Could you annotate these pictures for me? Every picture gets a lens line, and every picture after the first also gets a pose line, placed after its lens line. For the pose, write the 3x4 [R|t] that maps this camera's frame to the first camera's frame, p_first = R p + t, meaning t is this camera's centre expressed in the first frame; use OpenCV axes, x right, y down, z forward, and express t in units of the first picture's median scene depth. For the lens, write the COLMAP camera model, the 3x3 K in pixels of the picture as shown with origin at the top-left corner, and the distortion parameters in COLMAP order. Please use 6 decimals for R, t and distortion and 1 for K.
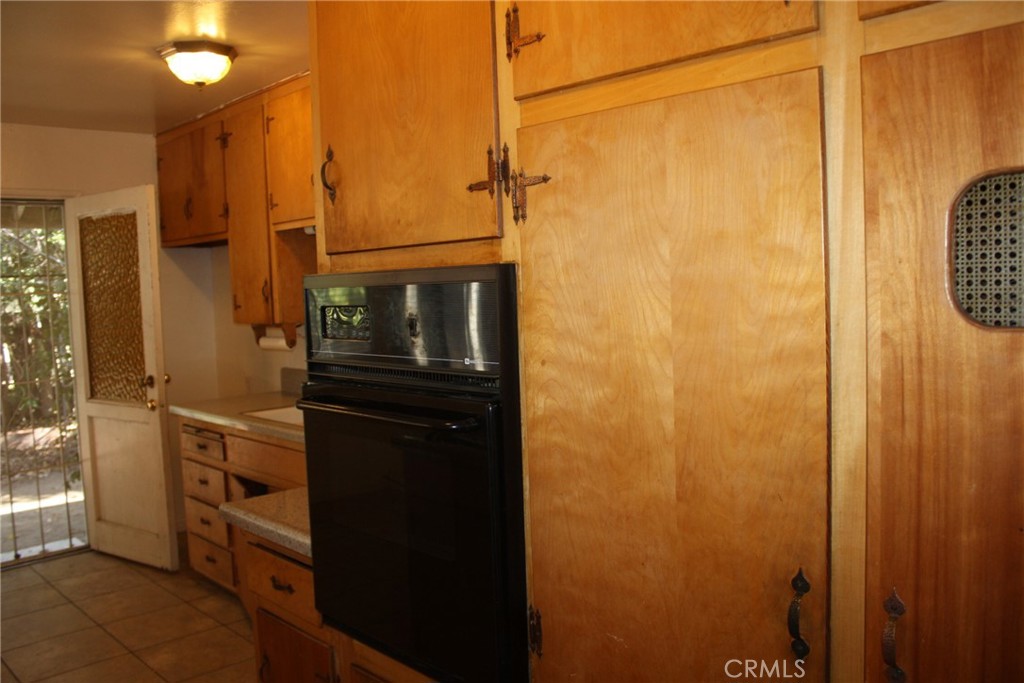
lens RADIAL K [[866.2, 0, 512.0], [0, 866.2, 341.5], [0, 0, 1]] dist [-0.166568, 0.157858]
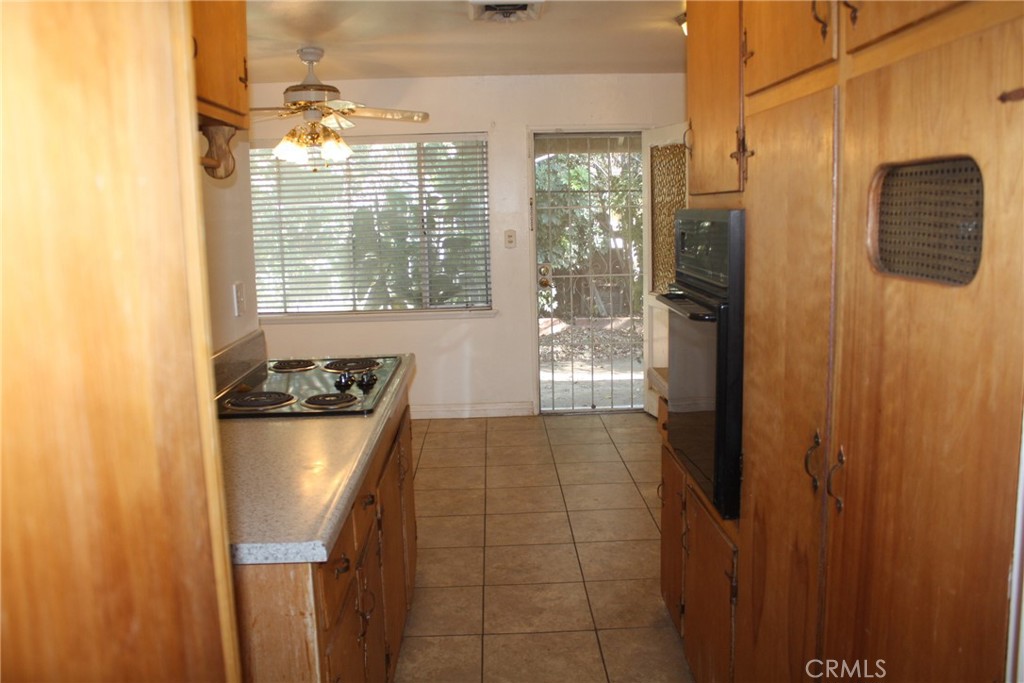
lens RADIAL K [[866.2, 0, 512.0], [0, 866.2, 341.5], [0, 0, 1]] dist [-0.166568, 0.157858]
pose [[0.740903, 0.119405, -0.660912, 0.215621], [-0.048265, 0.990991, 0.124933, -0.010010], [0.669875, -0.060664, 0.739991, -0.104308]]
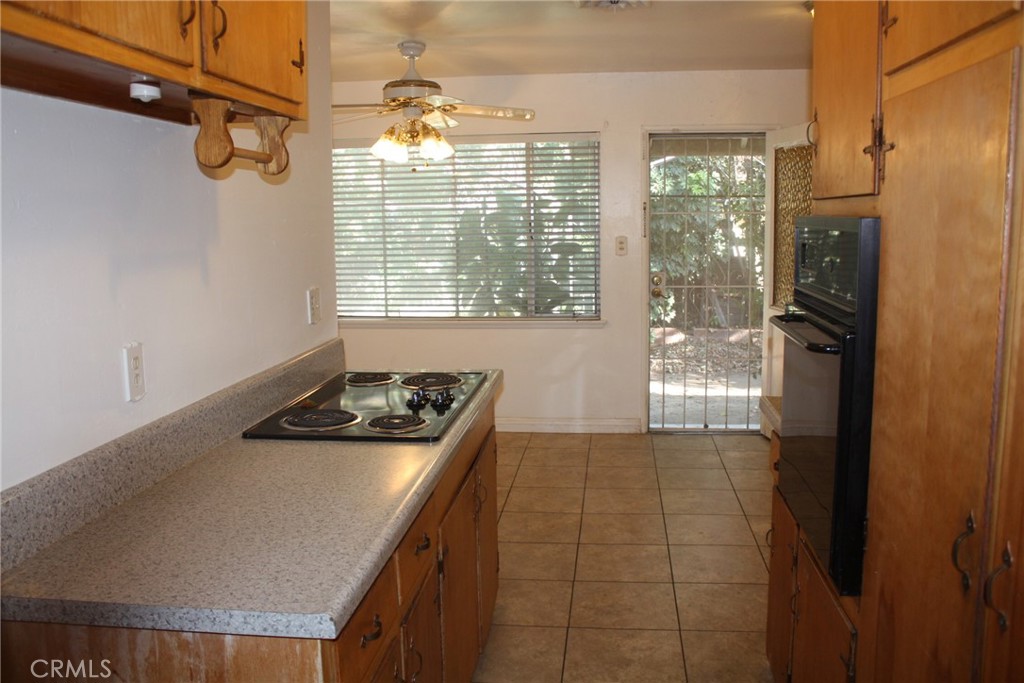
lens RADIAL K [[866.2, 0, 512.0], [0, 866.2, 341.5], [0, 0, 1]] dist [-0.166568, 0.157858]
pose [[0.637666, 0.137317, -0.757975, 0.179878], [-0.061176, 0.989903, 0.127868, -0.012523], [0.767880, -0.035167, 0.639628, -0.036298]]
